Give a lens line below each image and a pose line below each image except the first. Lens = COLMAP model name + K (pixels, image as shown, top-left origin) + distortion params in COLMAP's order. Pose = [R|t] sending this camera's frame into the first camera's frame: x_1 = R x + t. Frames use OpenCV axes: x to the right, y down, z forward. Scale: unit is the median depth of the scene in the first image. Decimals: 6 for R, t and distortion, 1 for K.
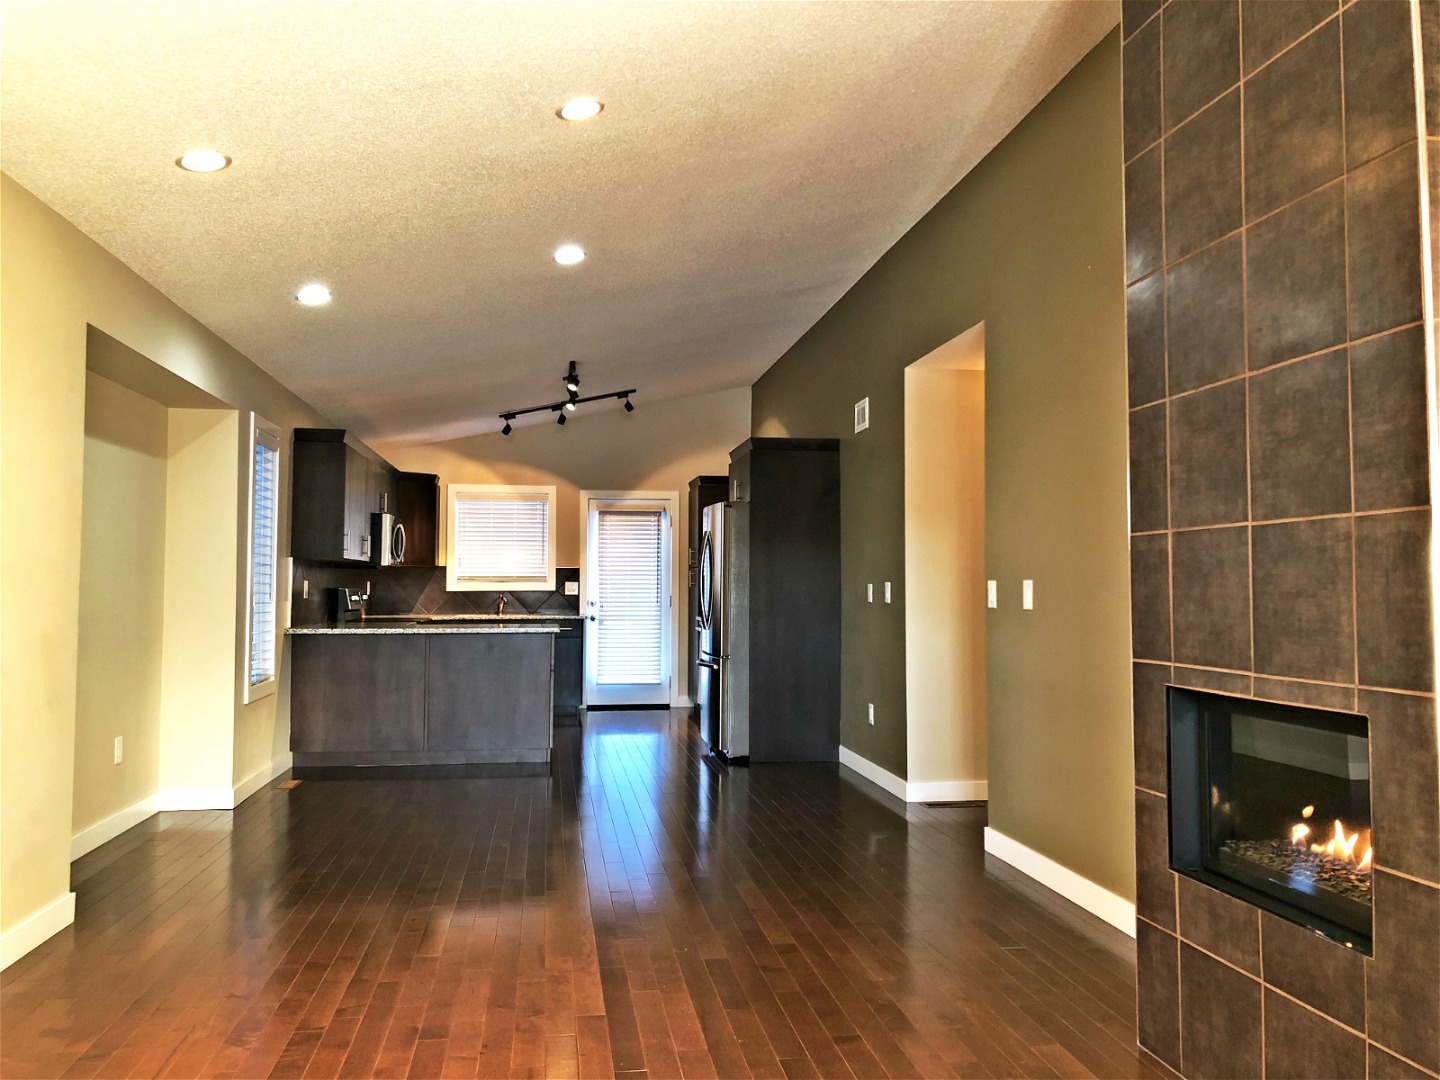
lens RADIAL K [[1178.3, 0, 724.1], [0, 1178.3, 532.4], [0, 0, 1]] dist [0.036584, -0.037972]
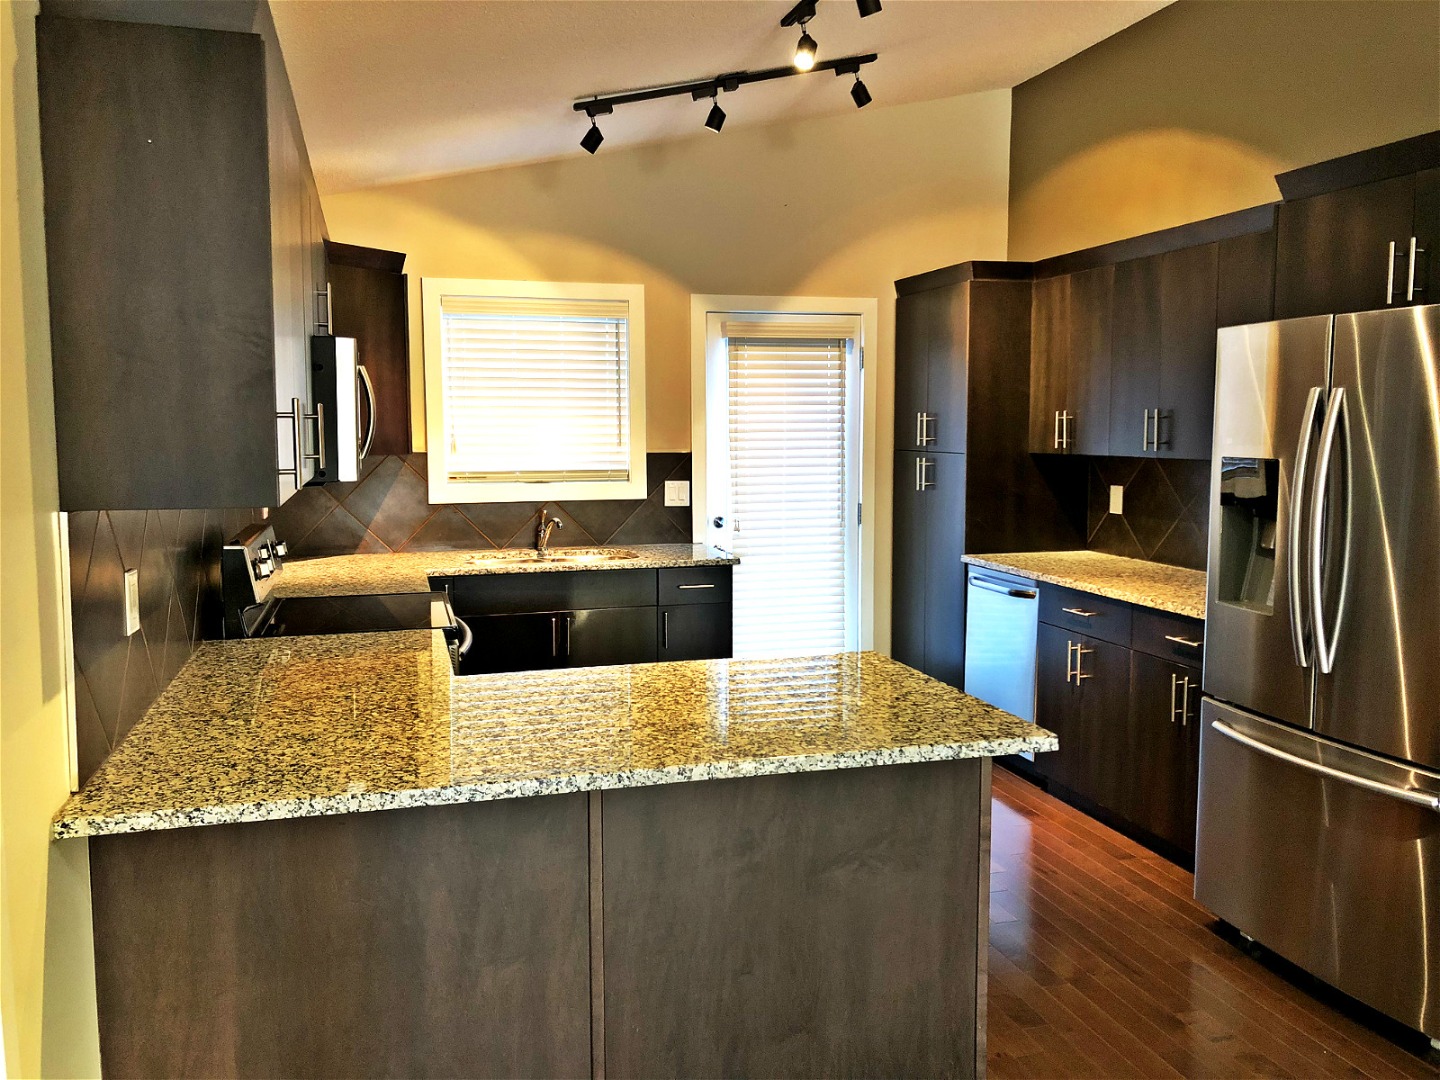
lens RADIAL K [[1178.3, 0, 702.9], [0, 1178.3, 535.1], [0, 0, 1]] dist [0.036584, -0.037972]
pose [[0.992733, -0.016442, 0.119212, -0.276302], [0.000176, 0.990820, 0.135187, -0.004275], [-0.120341, -0.134184, 0.983622, 0.775144]]
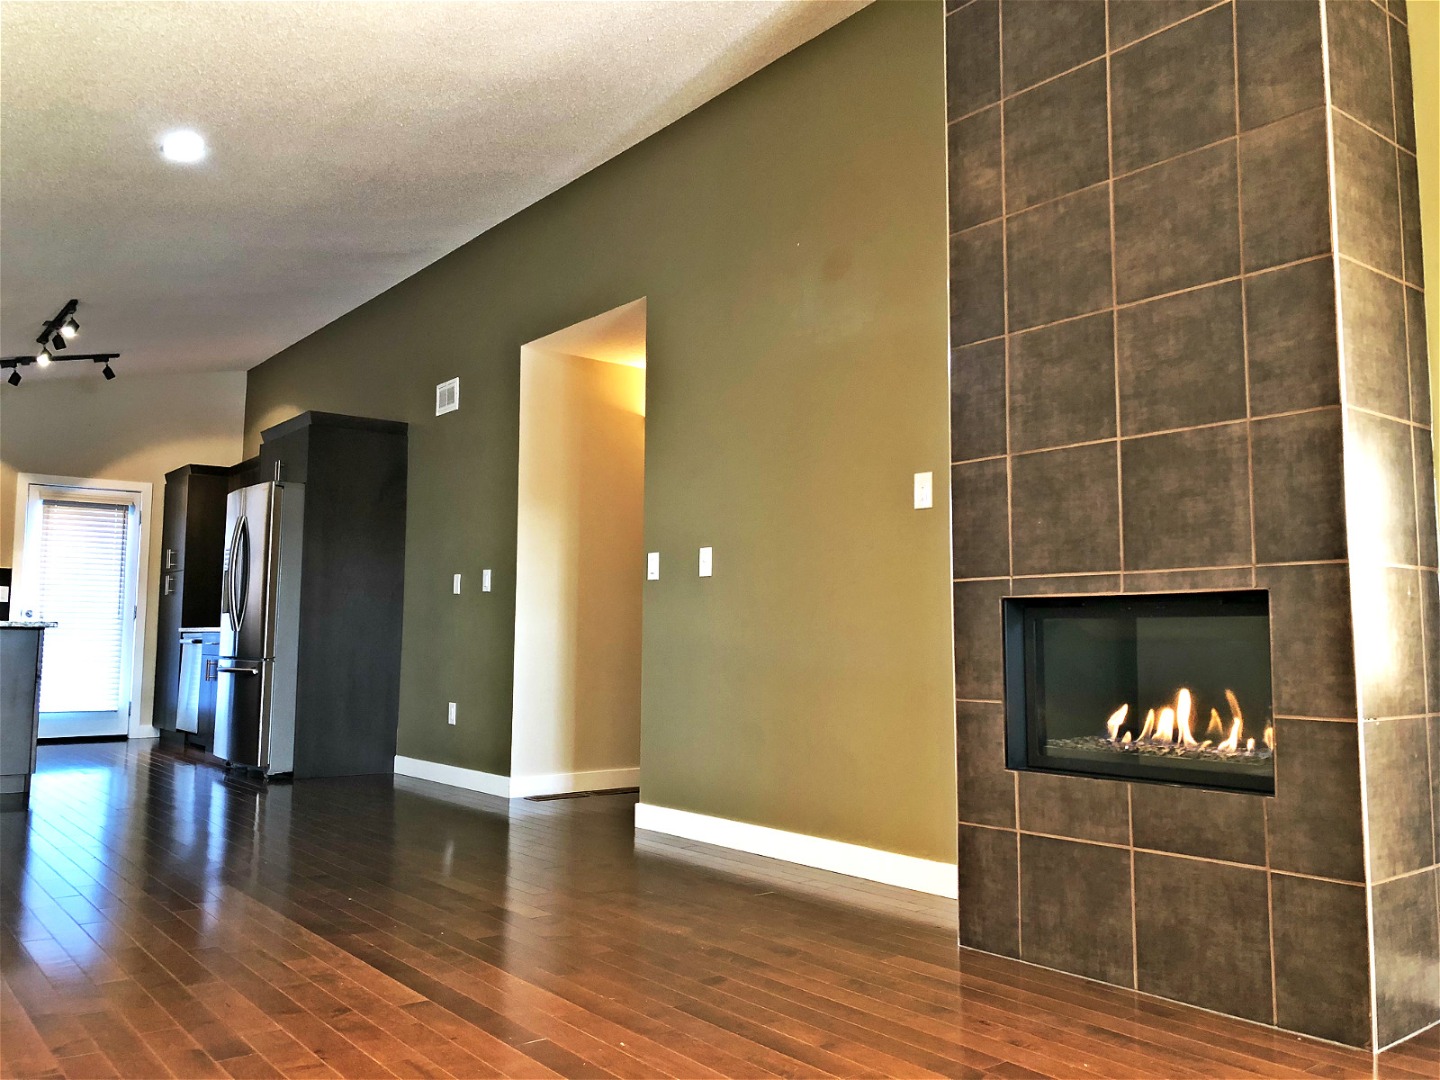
lens RADIAL K [[1178.3, 0, 722.8], [0, 1178.3, 534.5], [0, 0, 1]] dist [0.036584, -0.037972]
pose [[0.868525, 0.049380, 0.493179, -0.158395], [-0.027162, 0.998271, -0.052118, 0.055915], [-0.494900, 0.031870, 0.868365, 0.079657]]
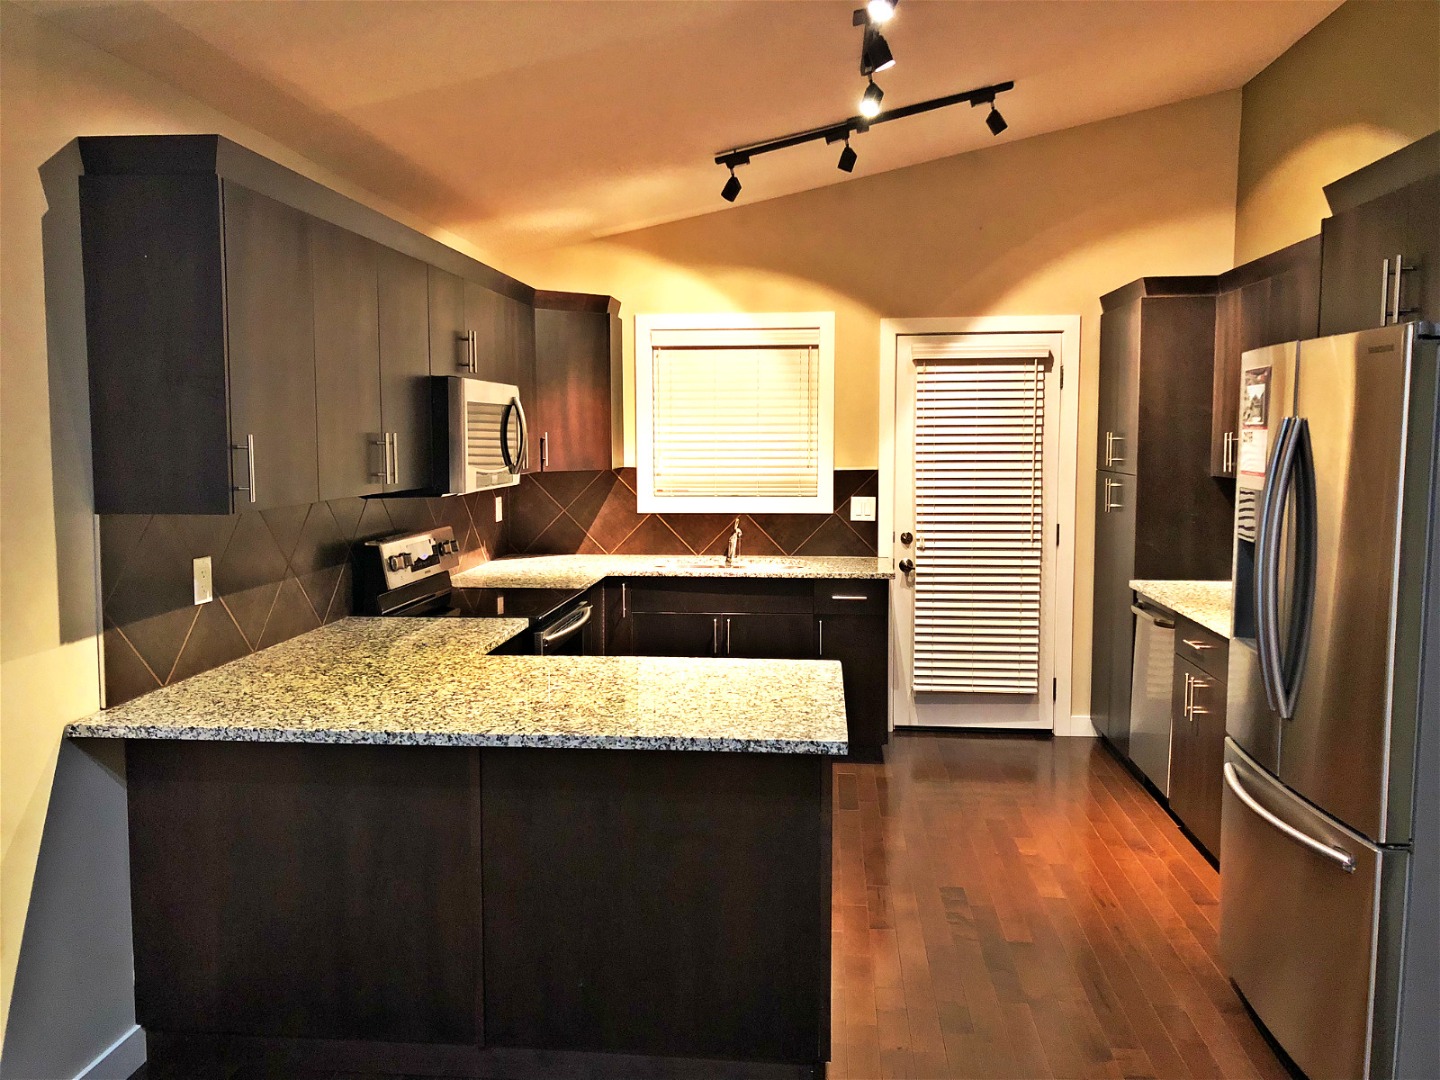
lens RADIAL K [[1178.3, 0, 707.5], [0, 1178.3, 535.3], [0, 0, 1]] dist [0.036584, -0.037972]
pose [[0.968764, 0.018286, -0.247308, -0.102921], [0.013516, 0.991902, 0.126287, -0.012757], [0.247615, -0.125685, 0.960672, 0.732997]]
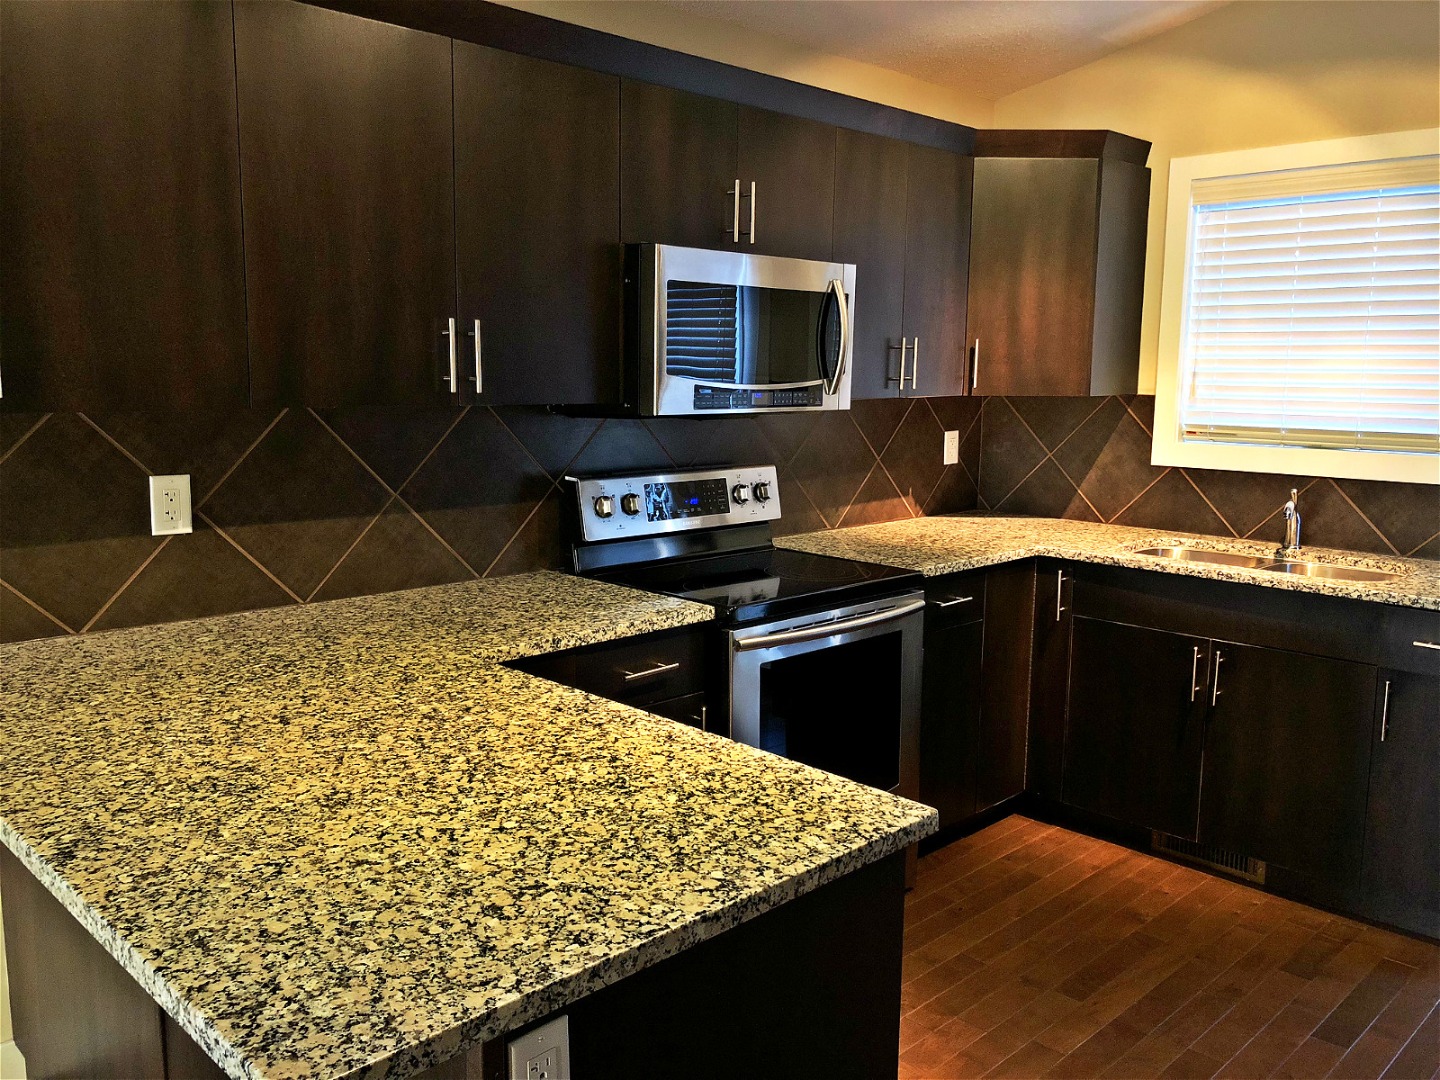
lens RADIAL K [[1178.3, 0, 714.6], [0, 1178.3, 527.9], [0, 0, 1]] dist [0.036584, -0.037972]
pose [[0.584733, 0.117284, -0.802703, -0.028194], [0.021126, 0.986956, 0.159596, 0.012308], [0.810951, -0.110279, 0.574628, 1.034774]]
